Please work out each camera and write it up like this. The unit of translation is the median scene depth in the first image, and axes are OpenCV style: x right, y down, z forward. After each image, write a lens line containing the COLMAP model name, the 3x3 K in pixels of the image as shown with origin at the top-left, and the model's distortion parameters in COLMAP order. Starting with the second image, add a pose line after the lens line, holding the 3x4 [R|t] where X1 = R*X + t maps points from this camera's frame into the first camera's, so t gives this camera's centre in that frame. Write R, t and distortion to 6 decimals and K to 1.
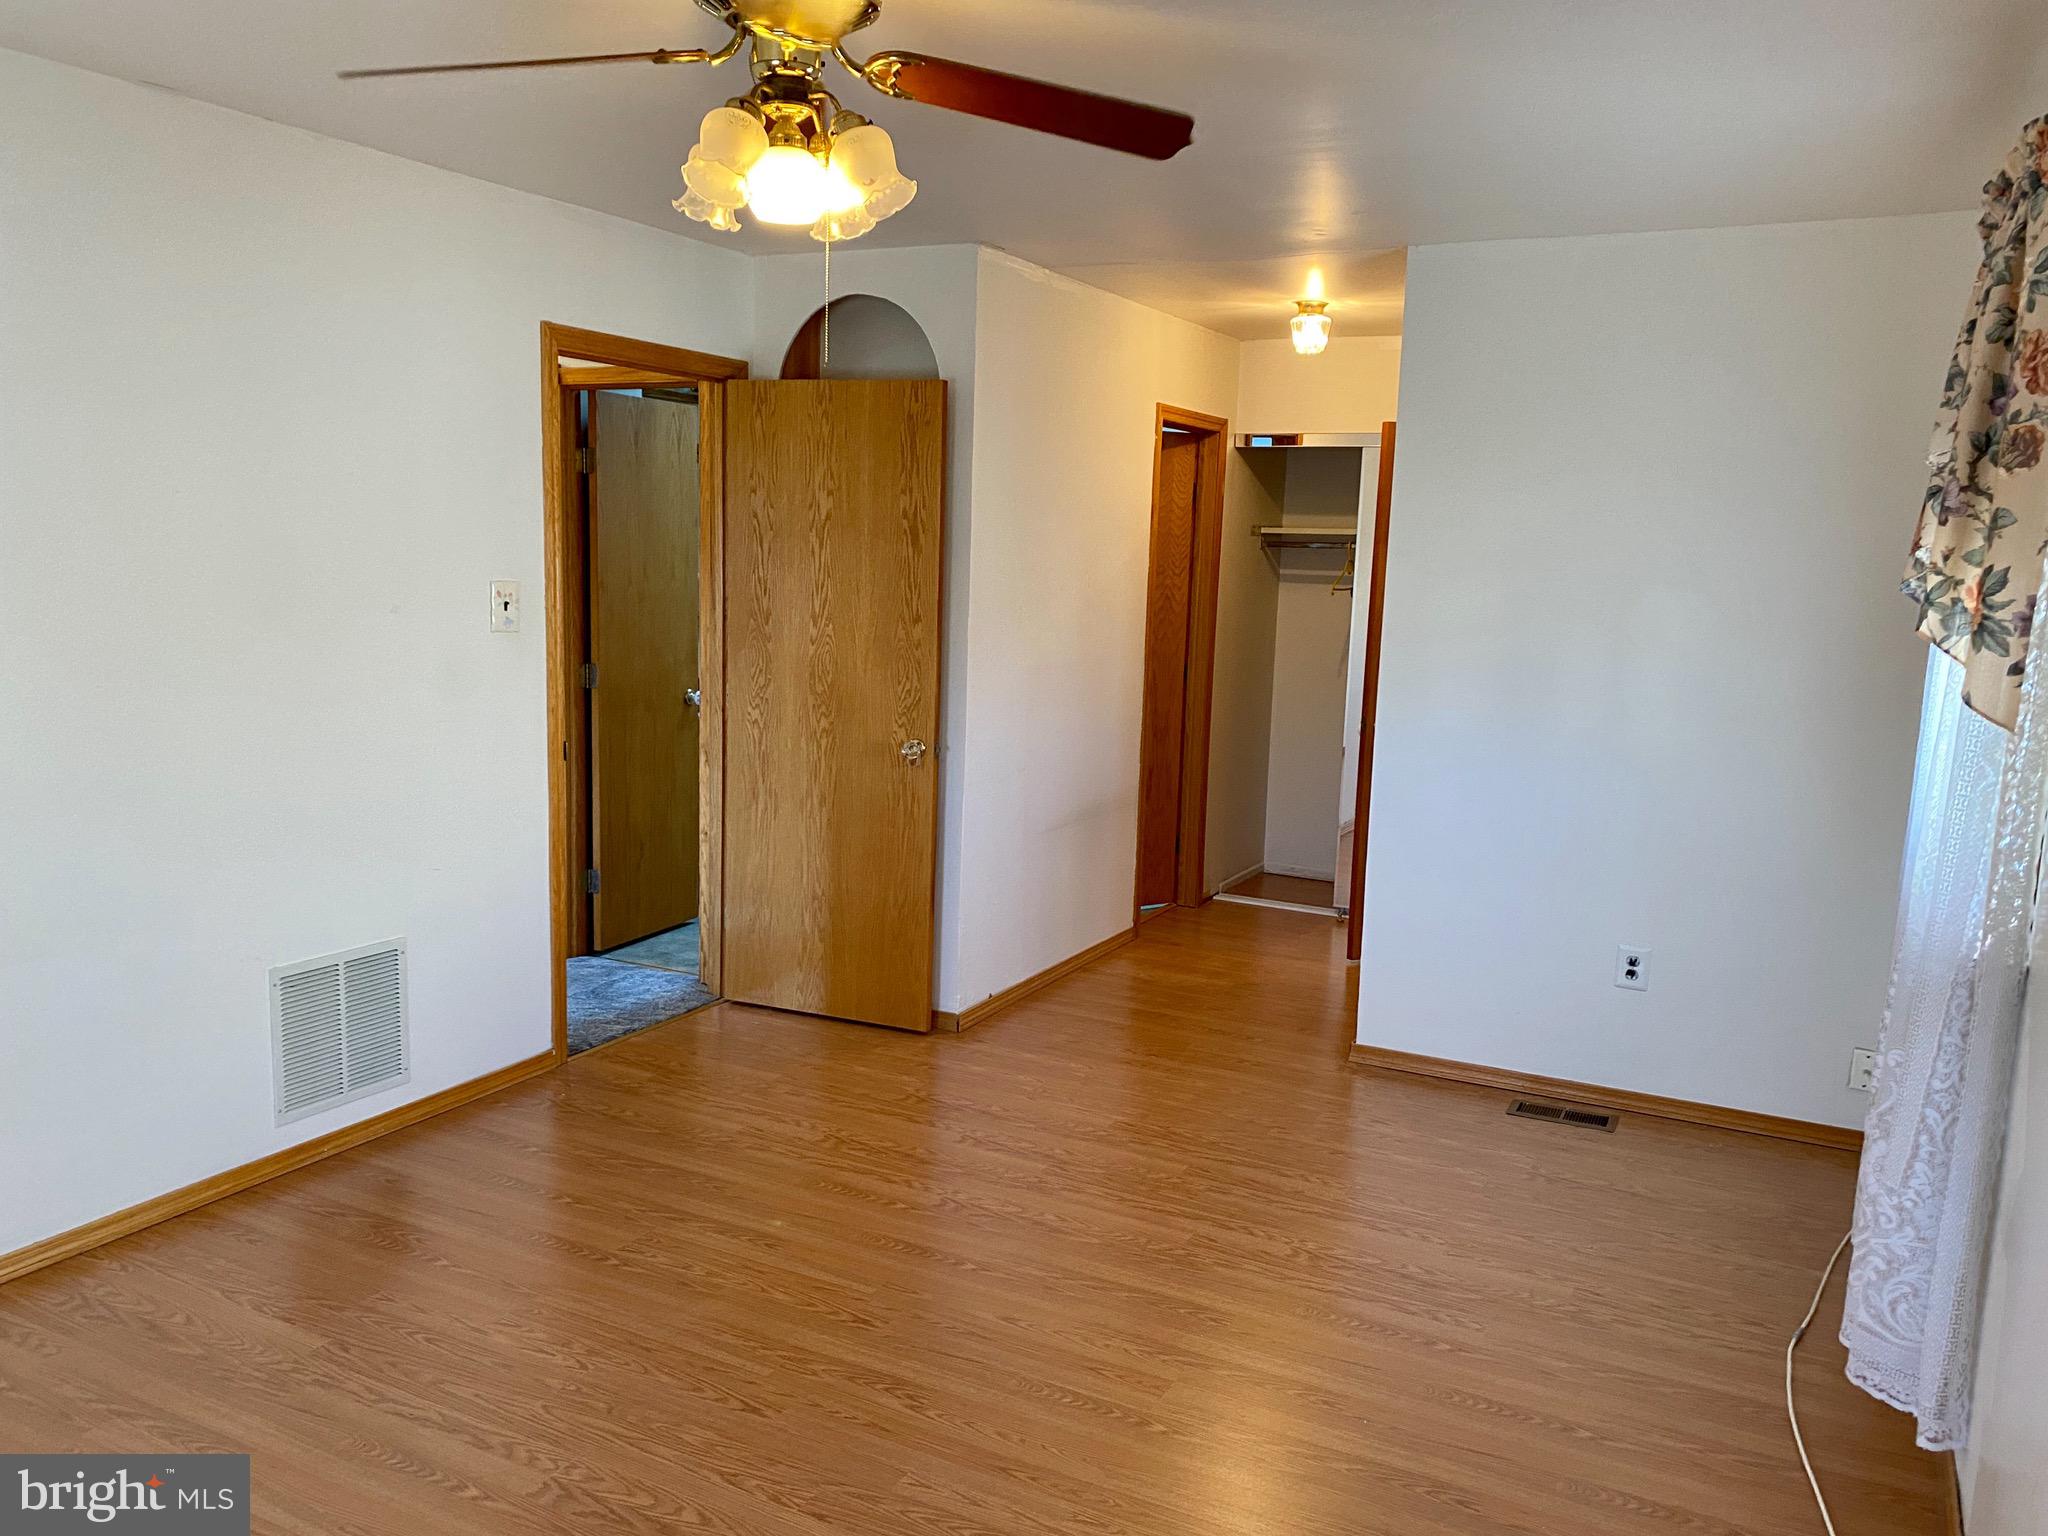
lens RADIAL K [[1566.9, 0, 1016.6], [0, 1566.9, 778.7], [0, 0, 1]] dist [0.054462, -0.057035]
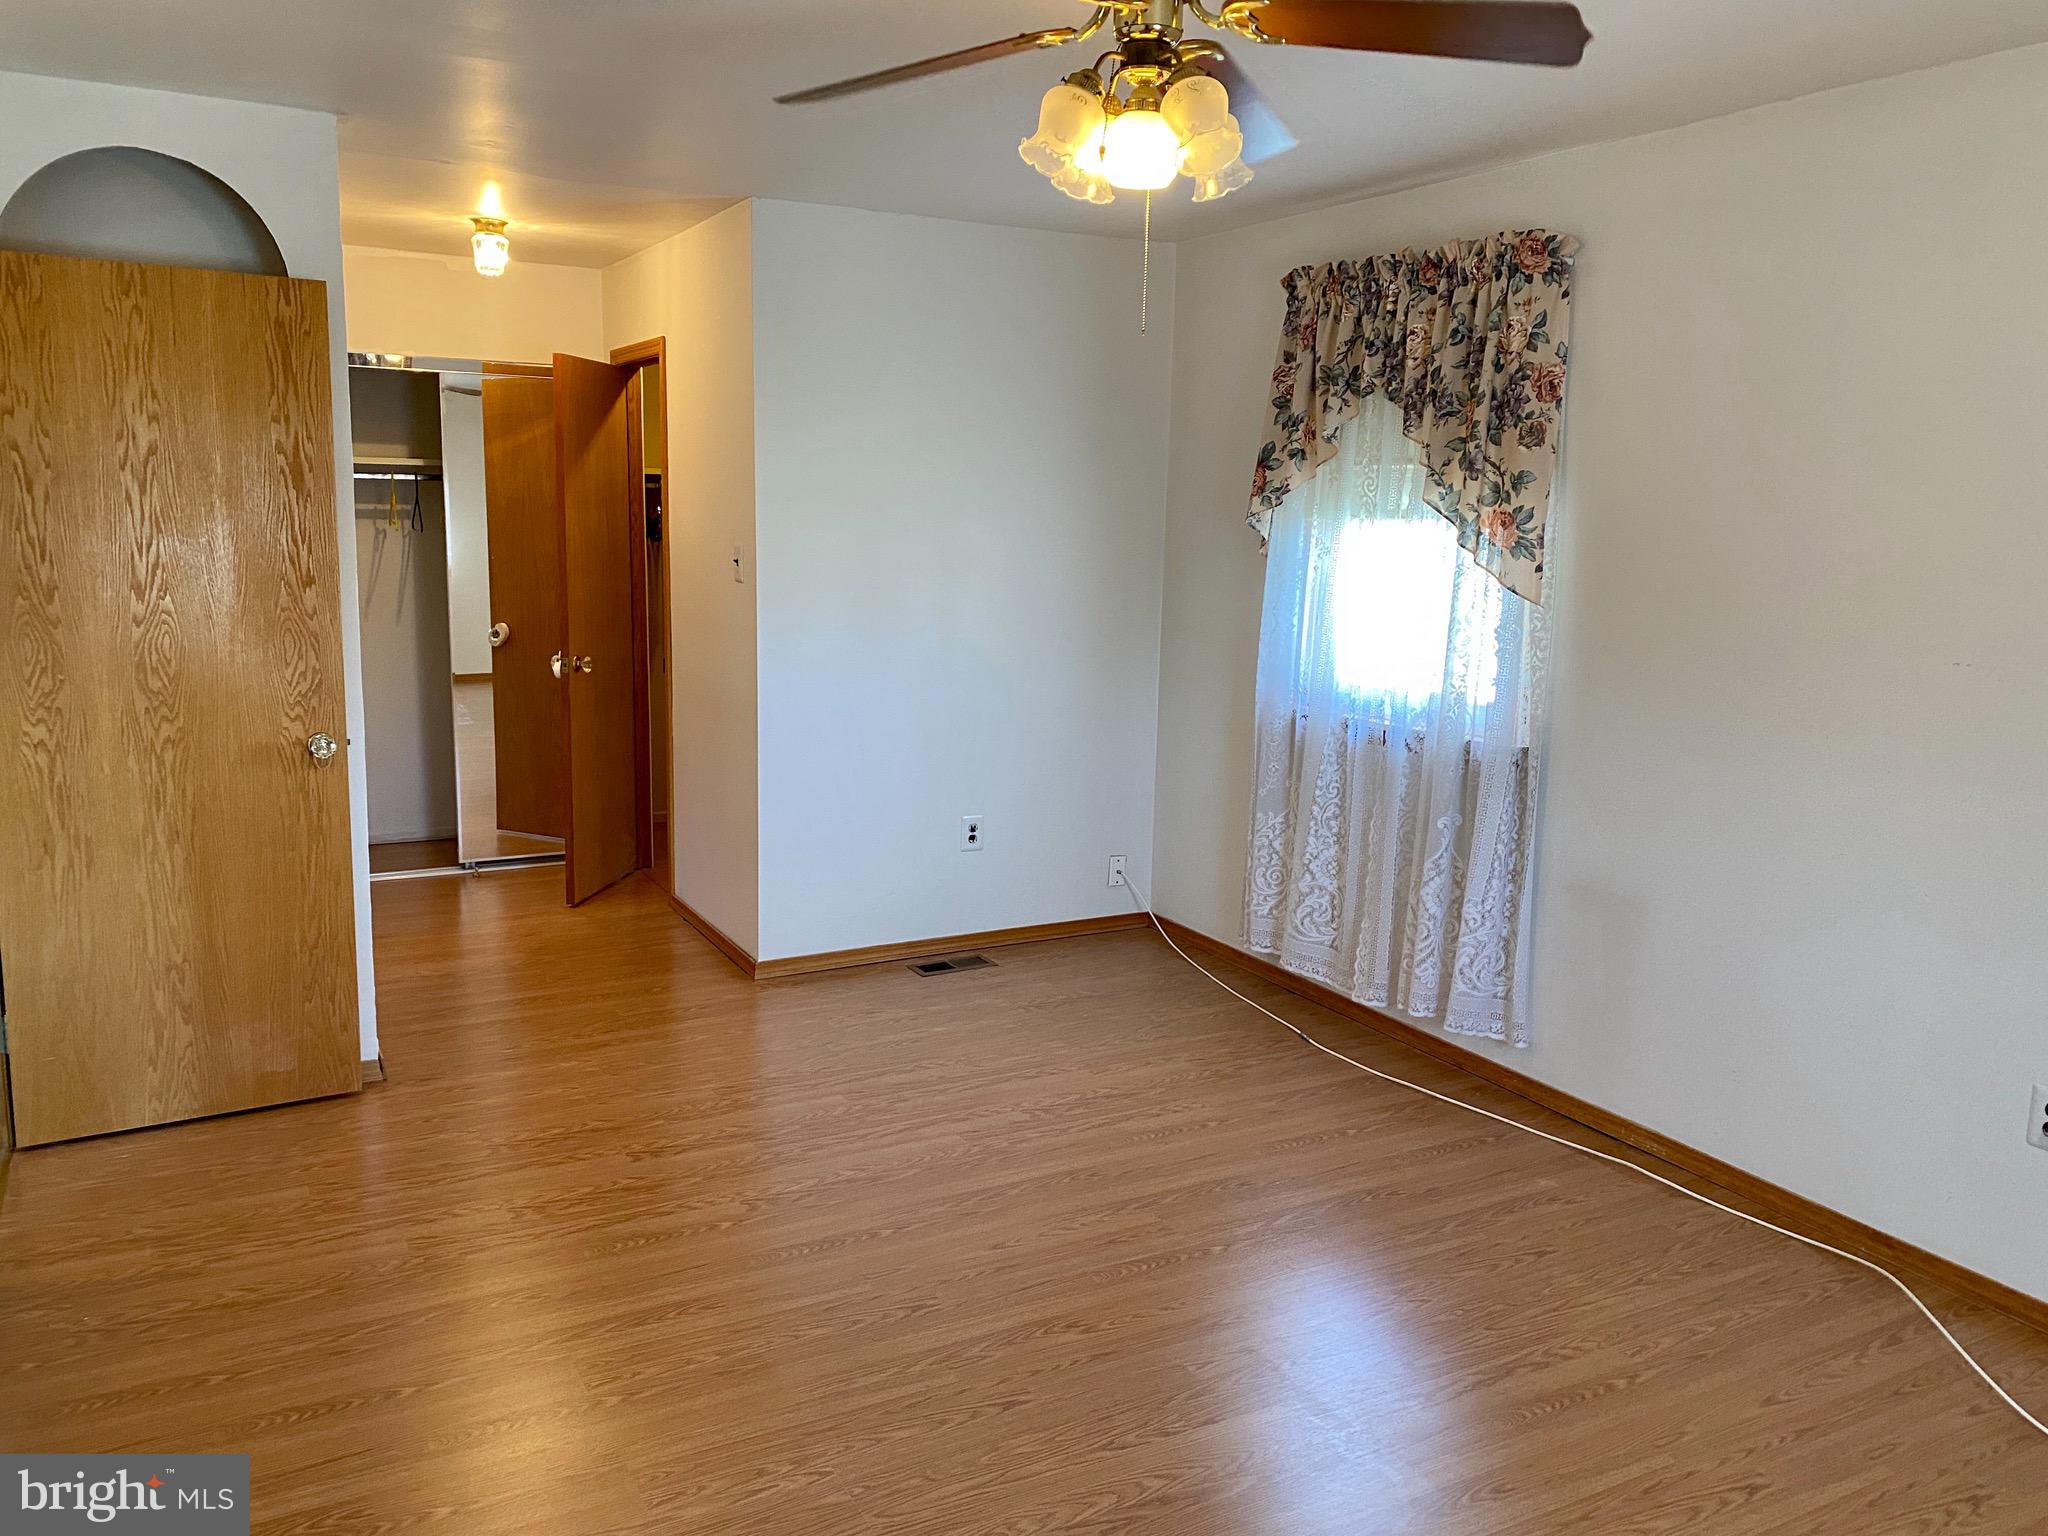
lens RADIAL K [[1566.9, 0, 1025.0], [0, 1566.9, 766.6], [0, 0, 1]] dist [0.054462, -0.057035]
pose [[0.560766, -0.156393, 0.813070, -0.518339], [0.118969, 0.987028, 0.107801, -0.052451], [-0.819382, 0.036279, 0.572098, 0.247964]]
